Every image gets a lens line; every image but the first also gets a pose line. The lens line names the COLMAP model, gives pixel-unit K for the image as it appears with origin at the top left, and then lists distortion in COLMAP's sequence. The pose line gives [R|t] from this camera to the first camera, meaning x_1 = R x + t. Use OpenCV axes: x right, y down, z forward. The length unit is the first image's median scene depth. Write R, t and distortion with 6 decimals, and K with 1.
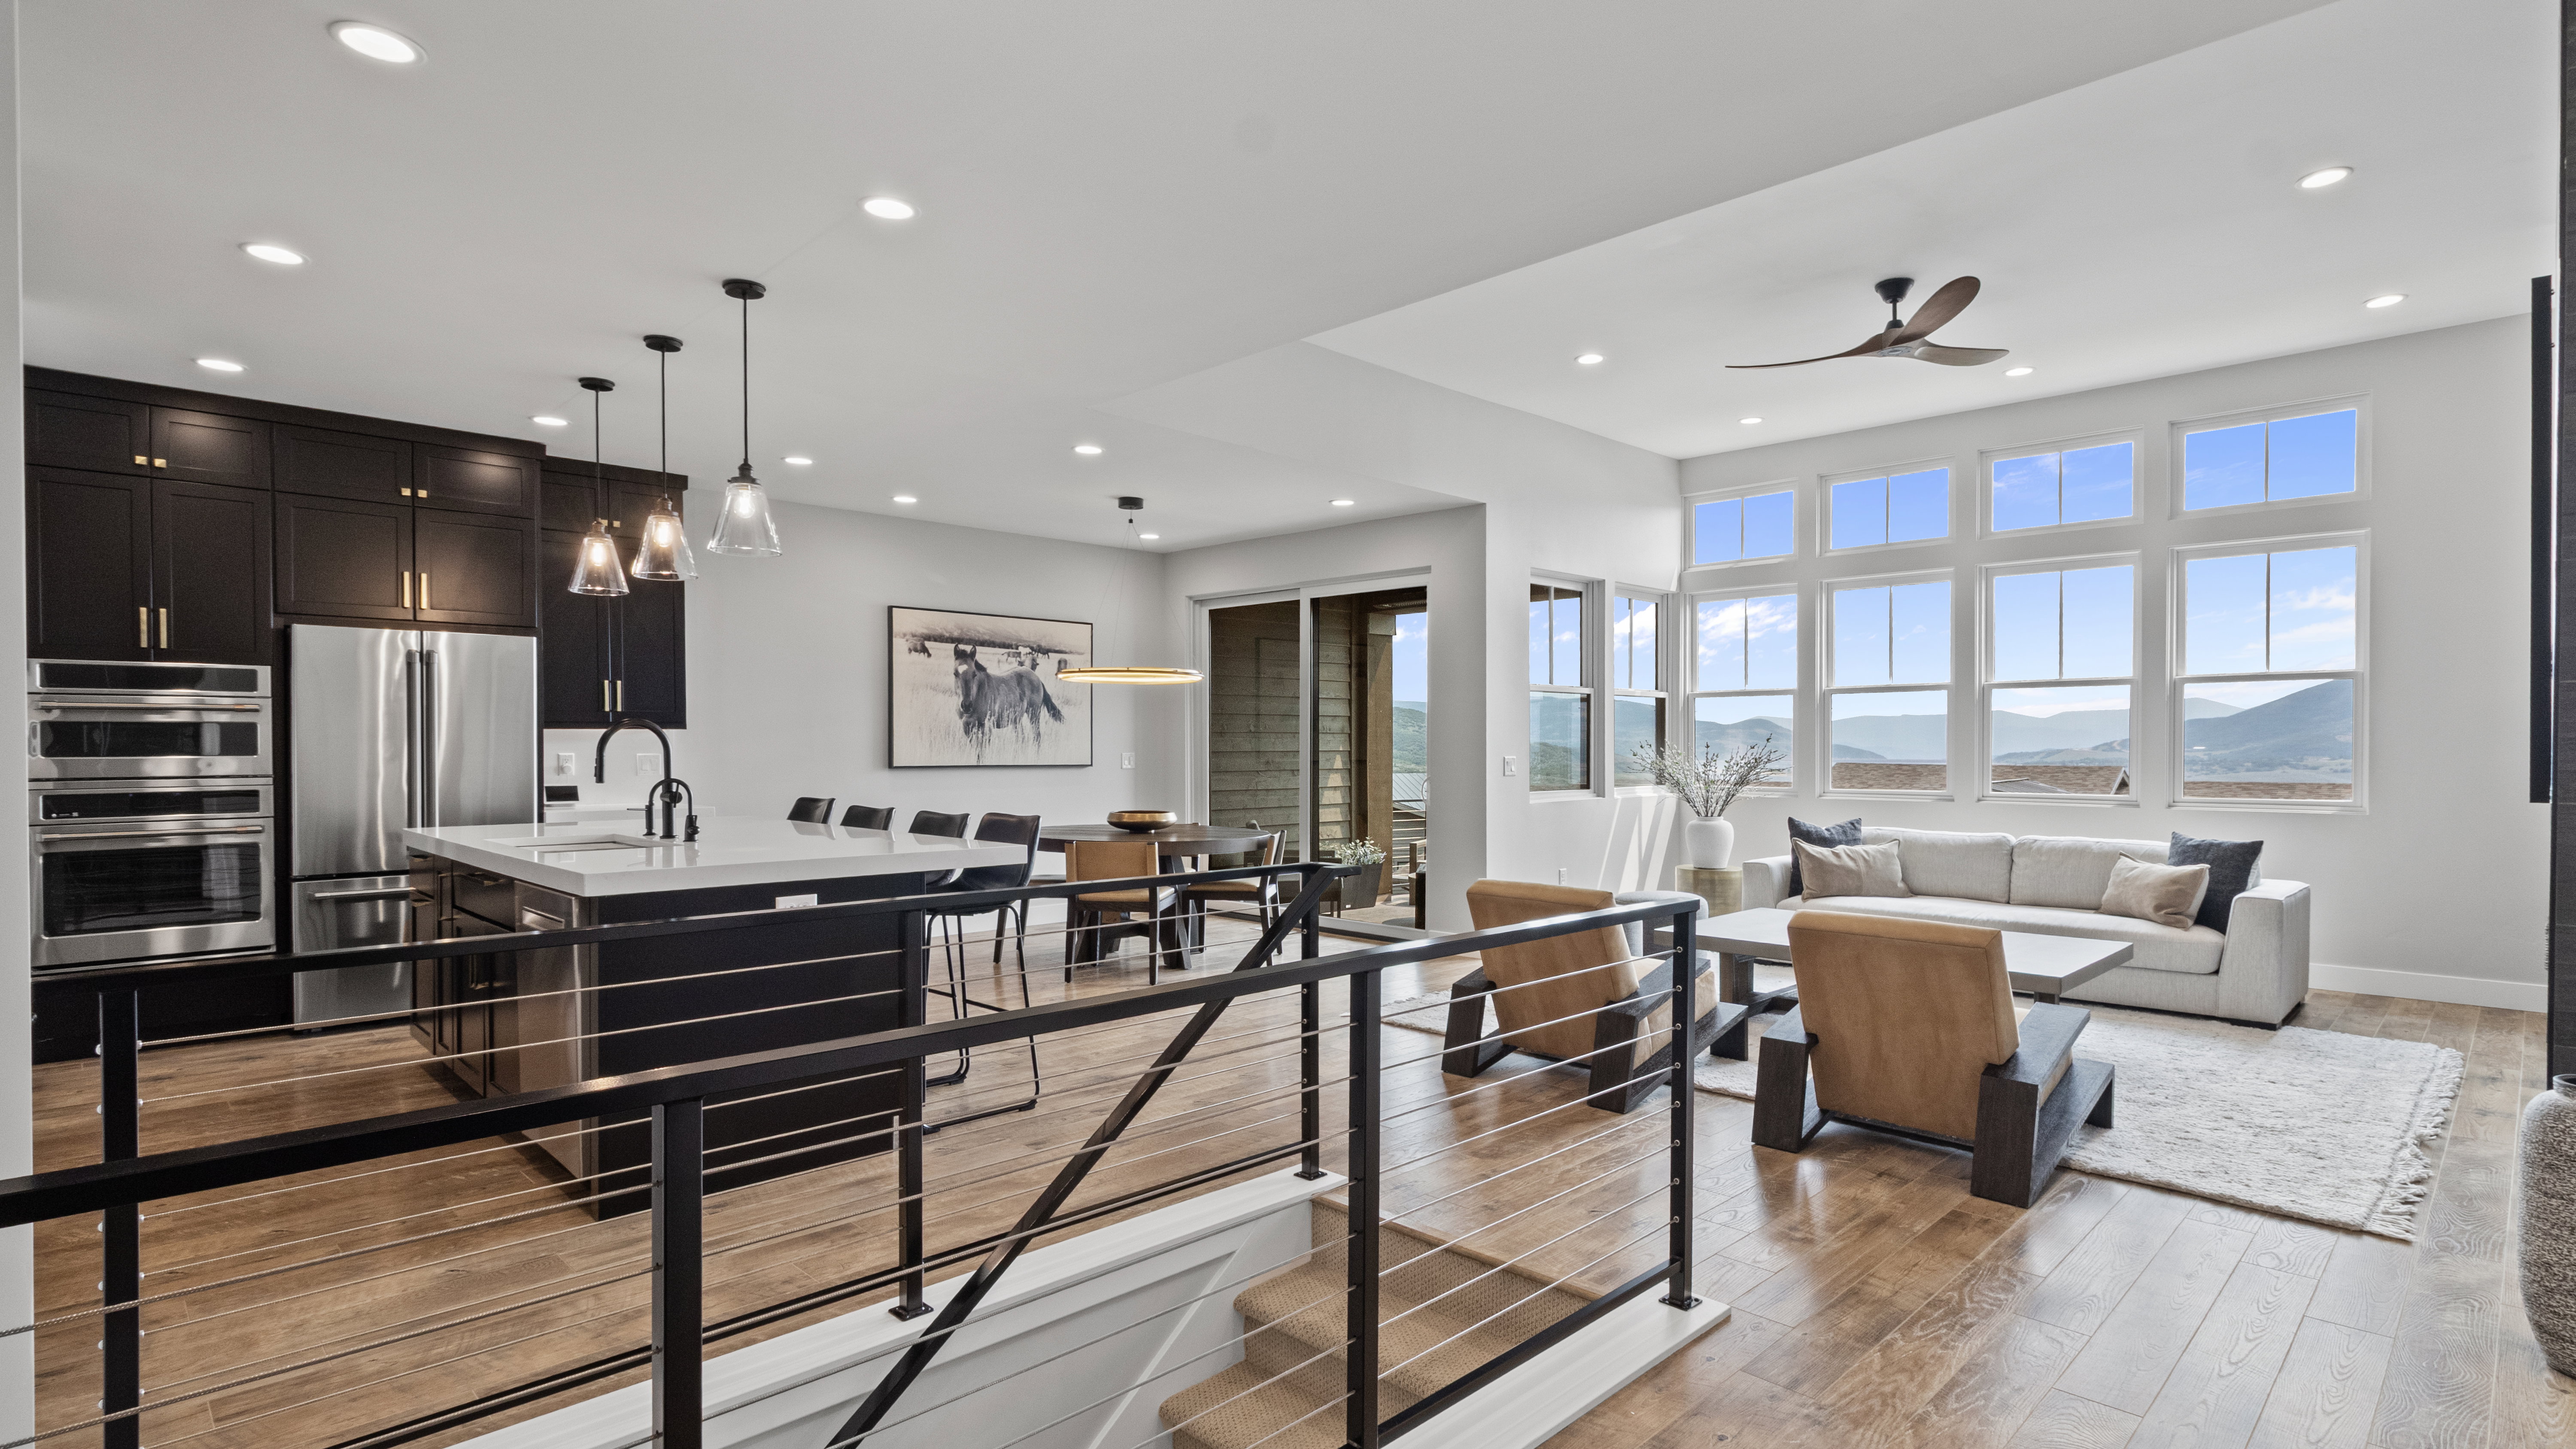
lens RADIAL K [[1255.5, 0, 1318.6], [0, 1255.5, 762.5], [0, 0, 1]] dist [0.004620, 0.001807]
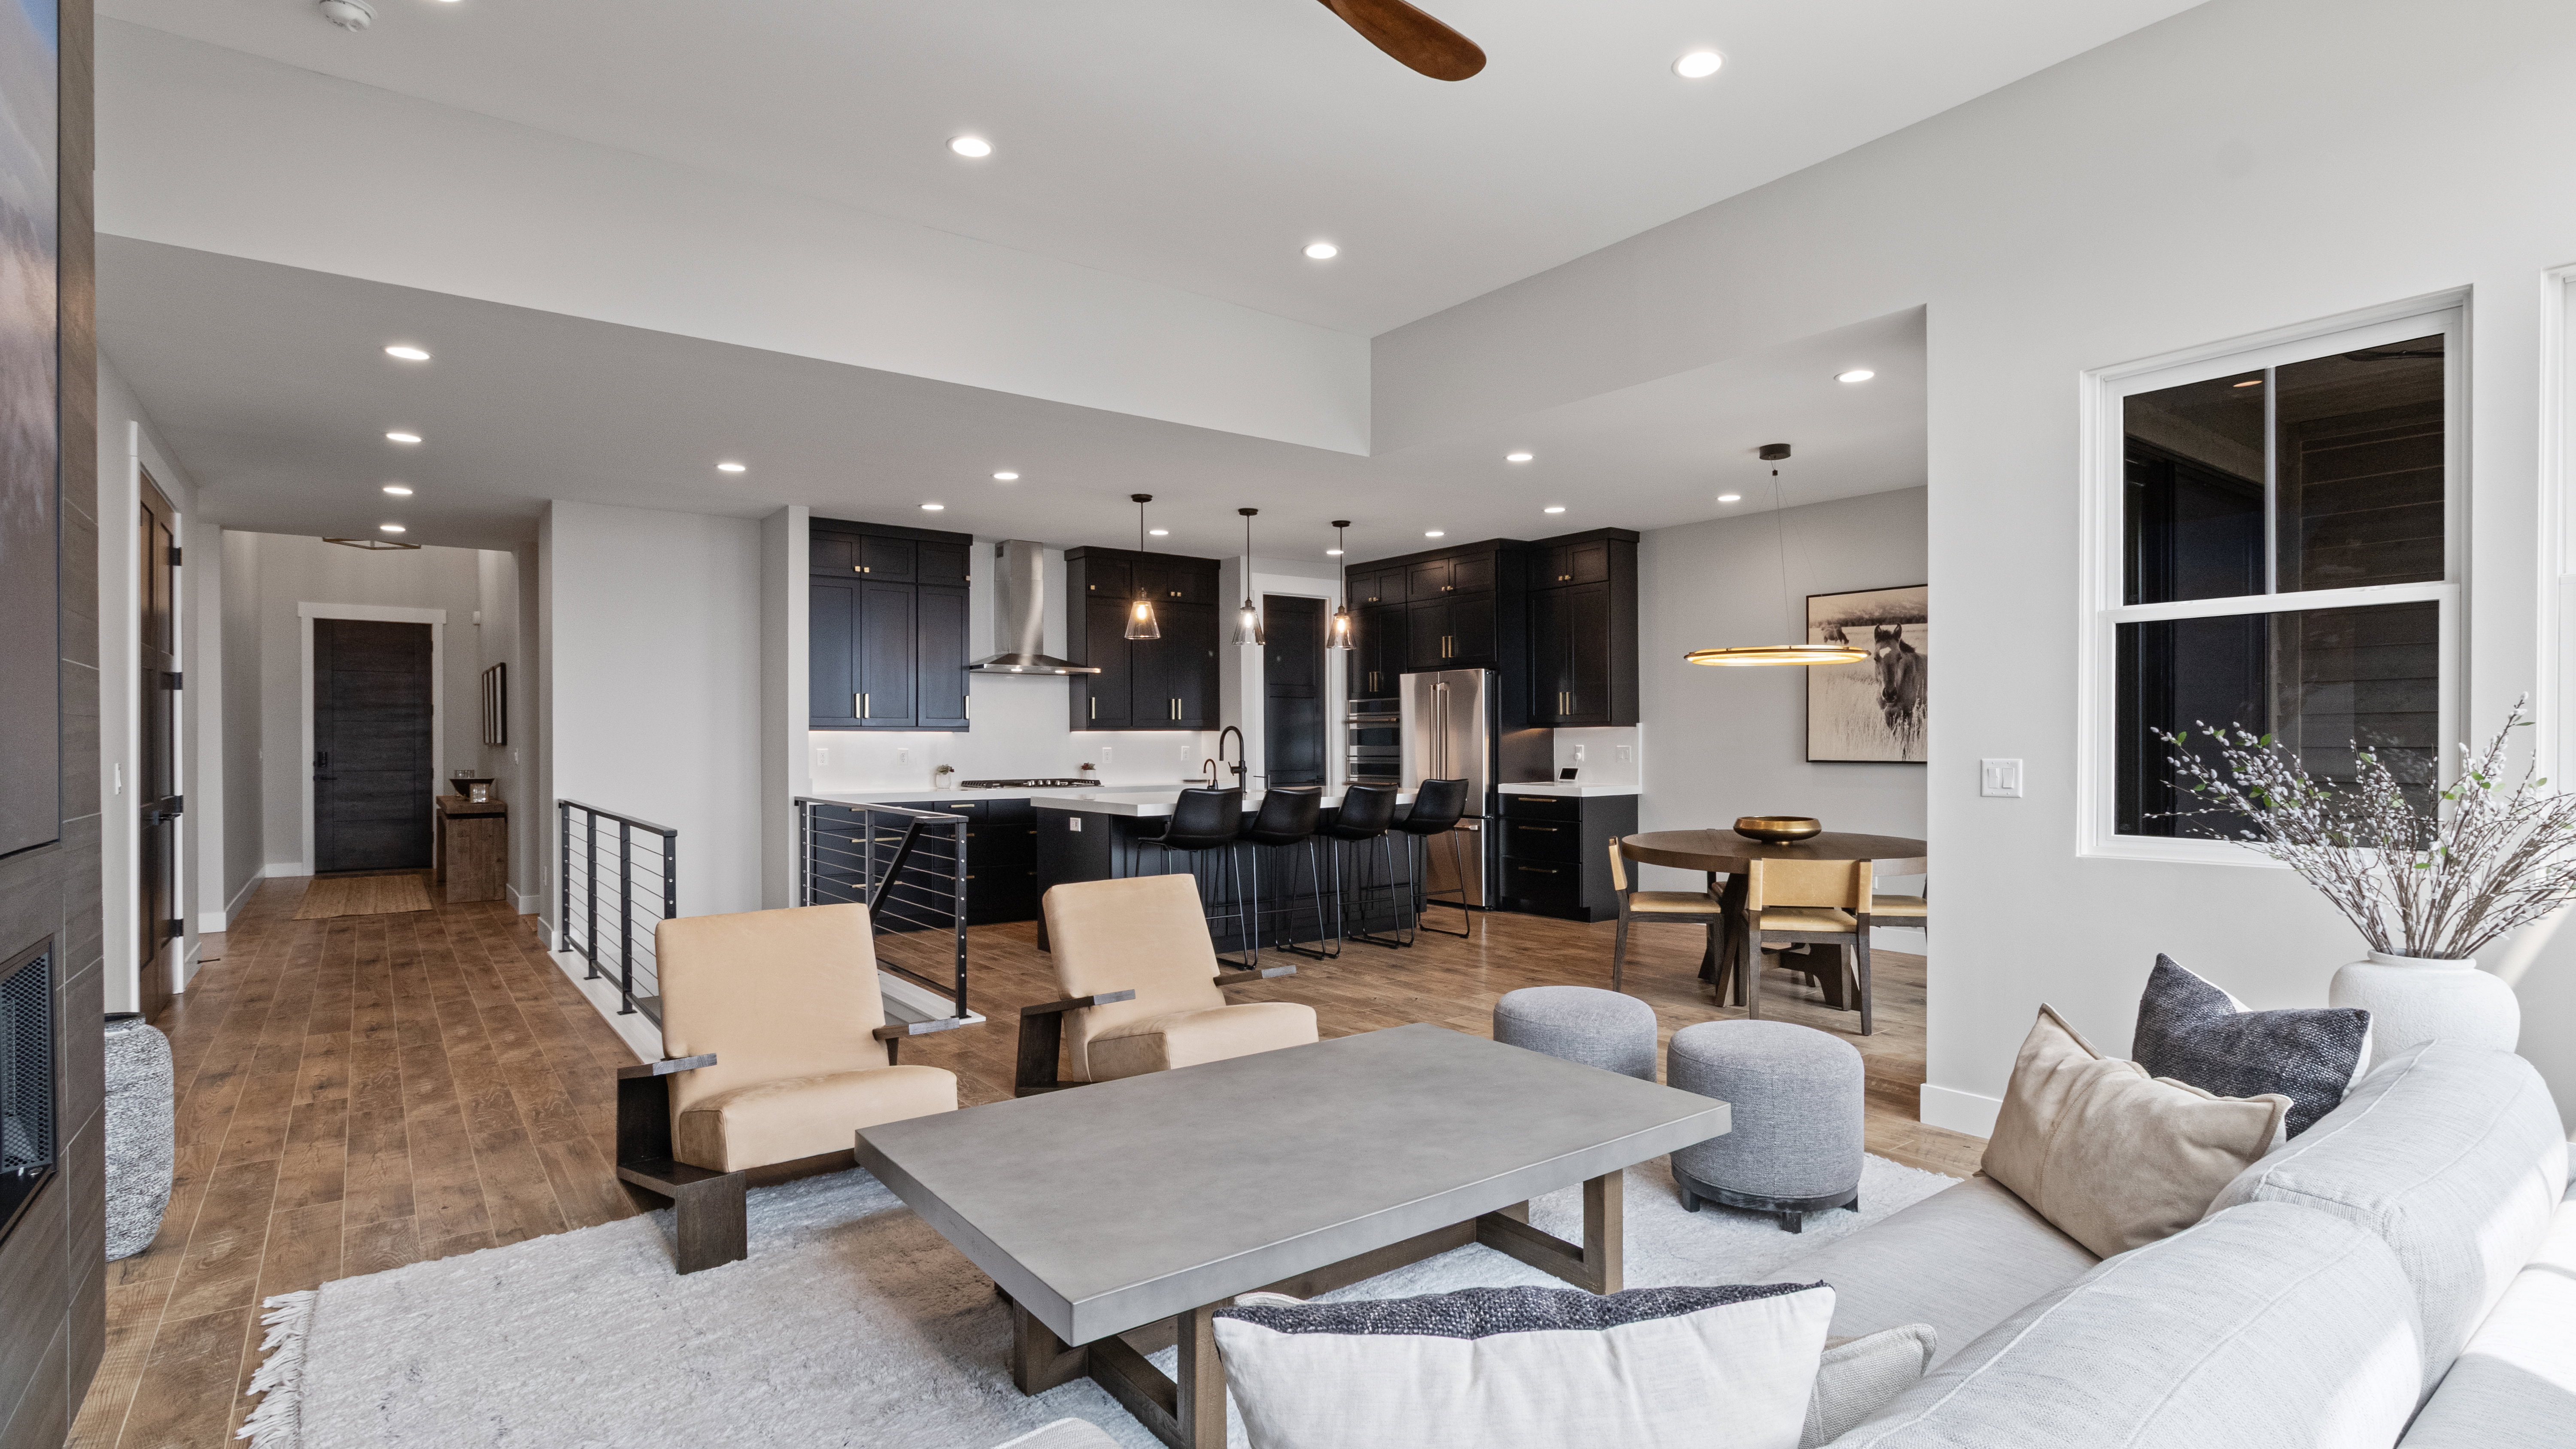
lens RADIAL K [[1211.5, 0, 1290.8], [0, 1211.5, 736.8], [0, 0, 1]] dist [0.007776, 0.002126]
pose [[-0.143775, -0.003568, -0.989604, 0.715319], [-0.009782, 0.999950, -0.002184, -0.009893], [0.989562, 0.009366, -0.143802, 0.807084]]
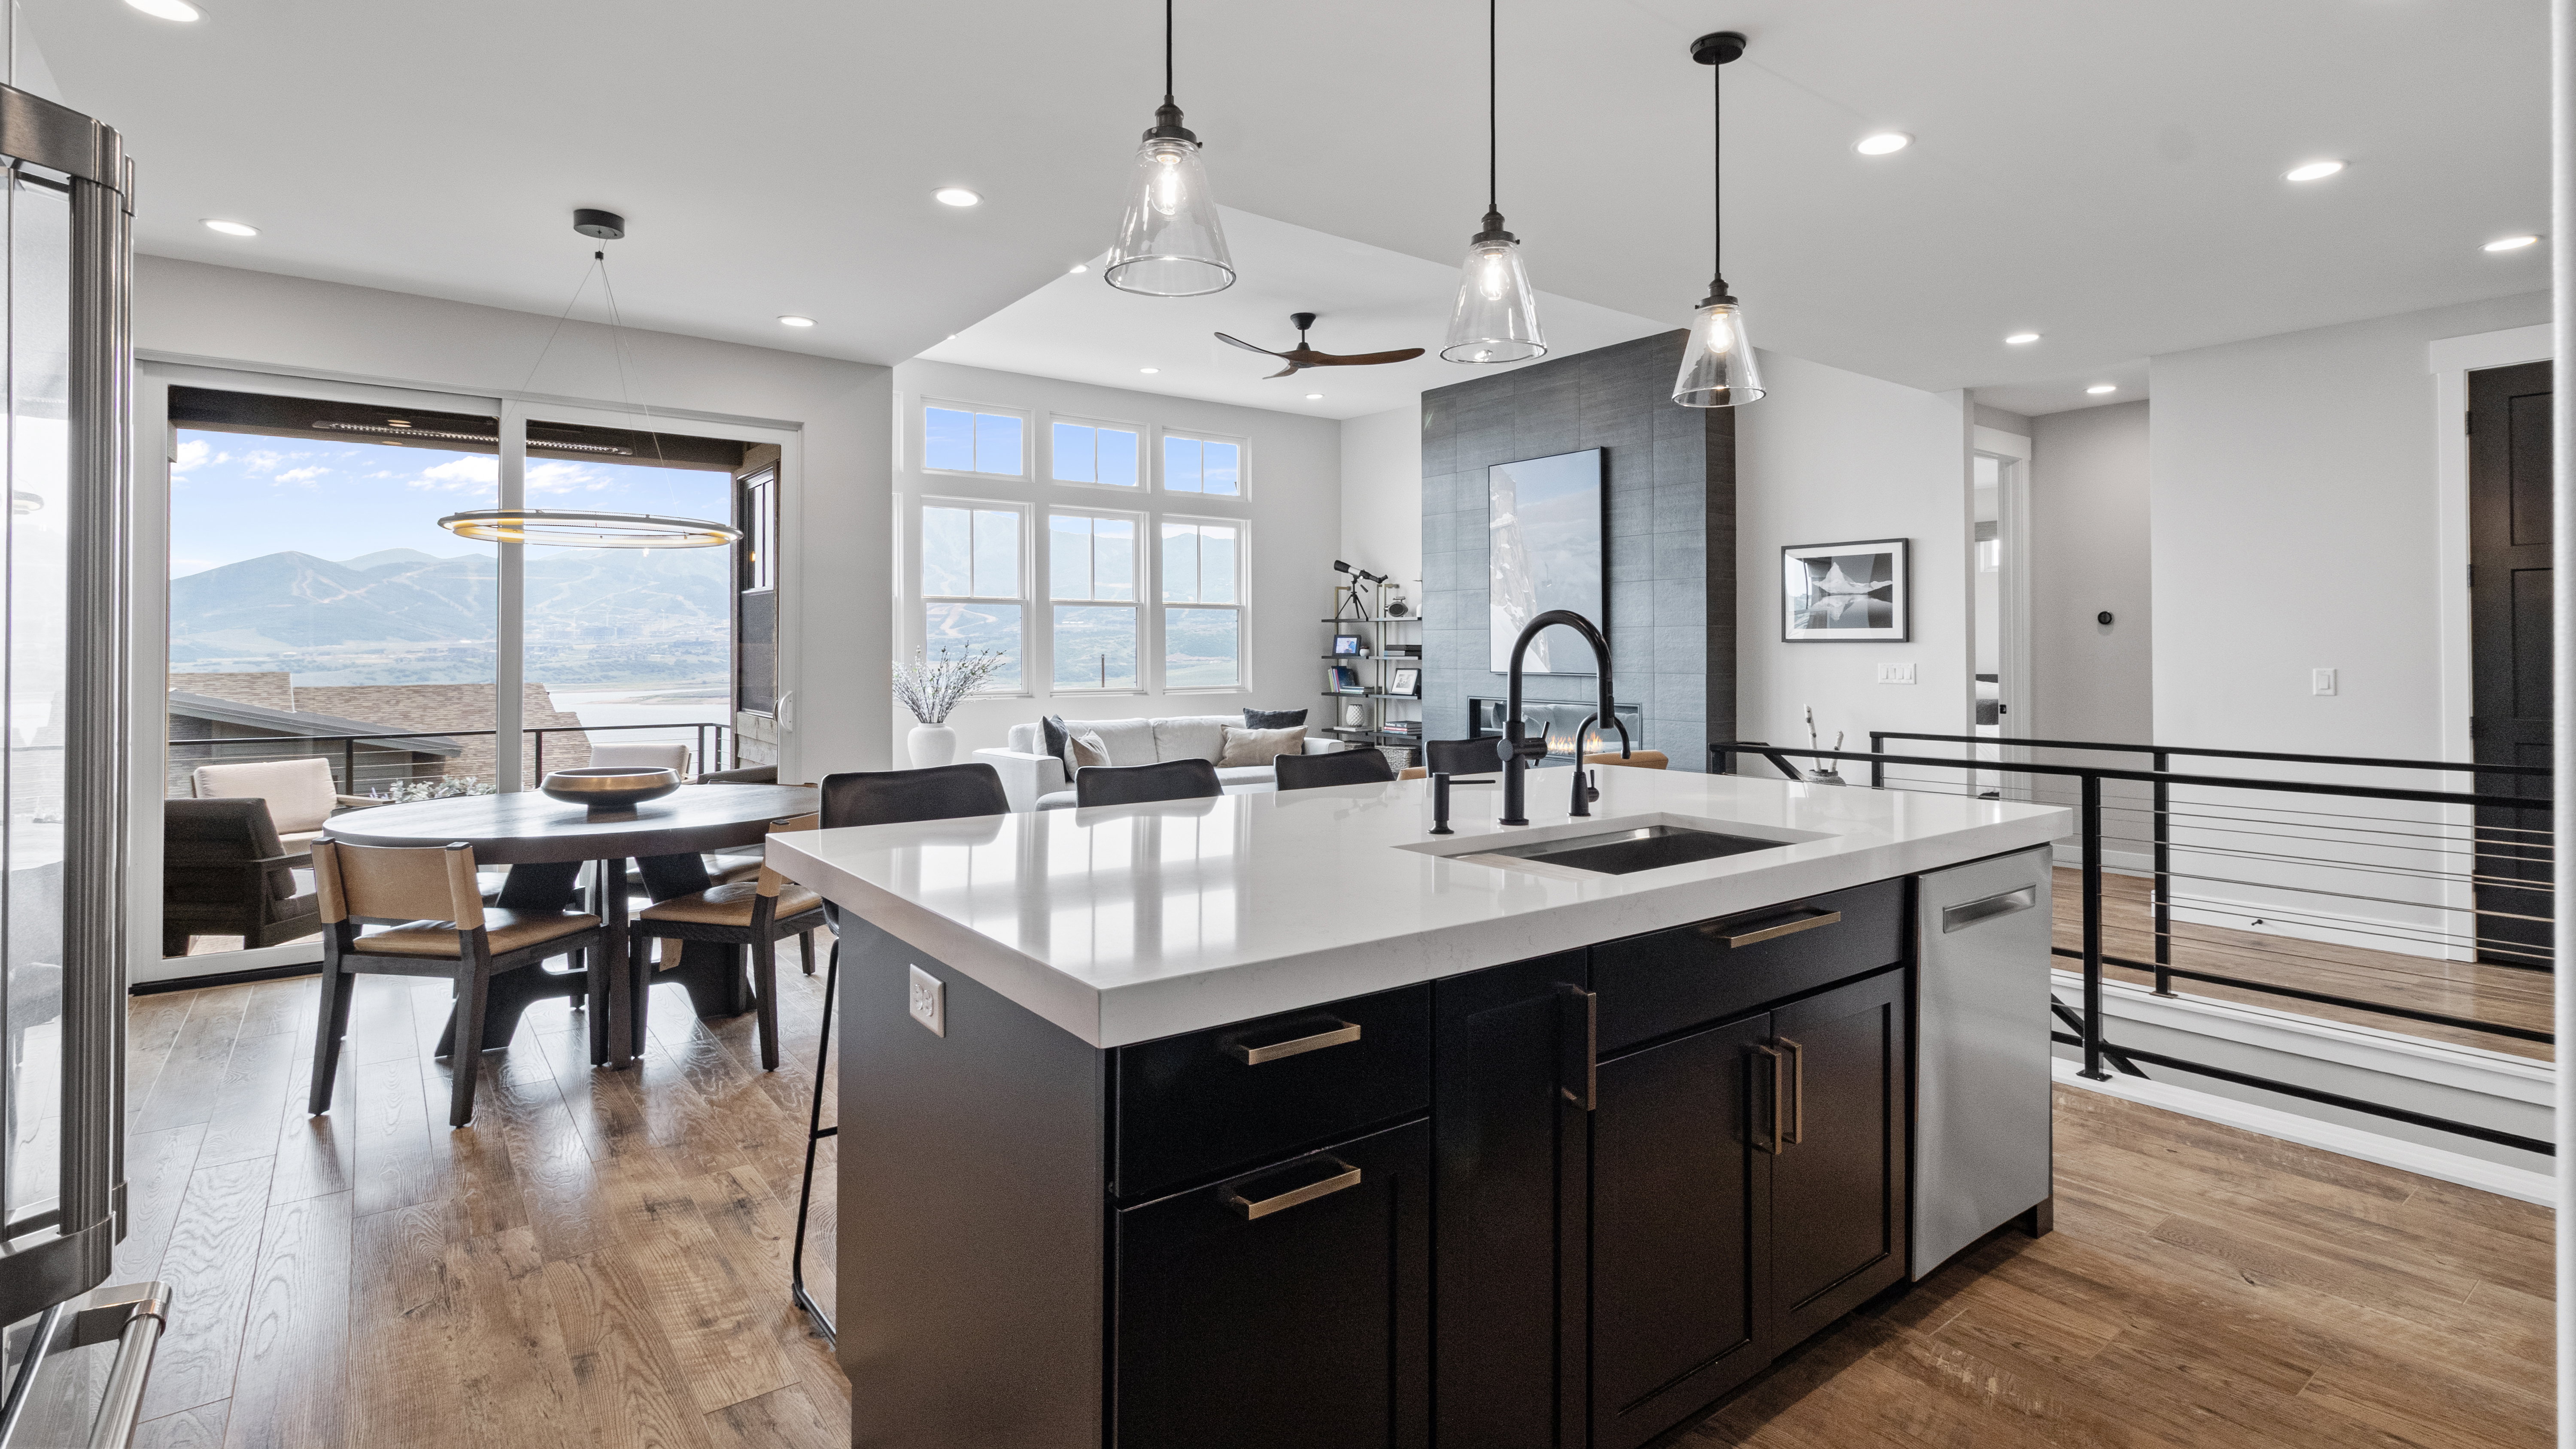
lens RADIAL K [[1211.5, 0, 1305.7], [0, 1211.5, 656.6], [0, 0, 1]] dist [0.007776, 0.002126]
pose [[0.138953, -0.007740, 0.990269, -0.654311], [0.014677, 0.999876, 0.005755, -0.011968], [-0.990190, 0.013734, 0.139050, 0.623406]]
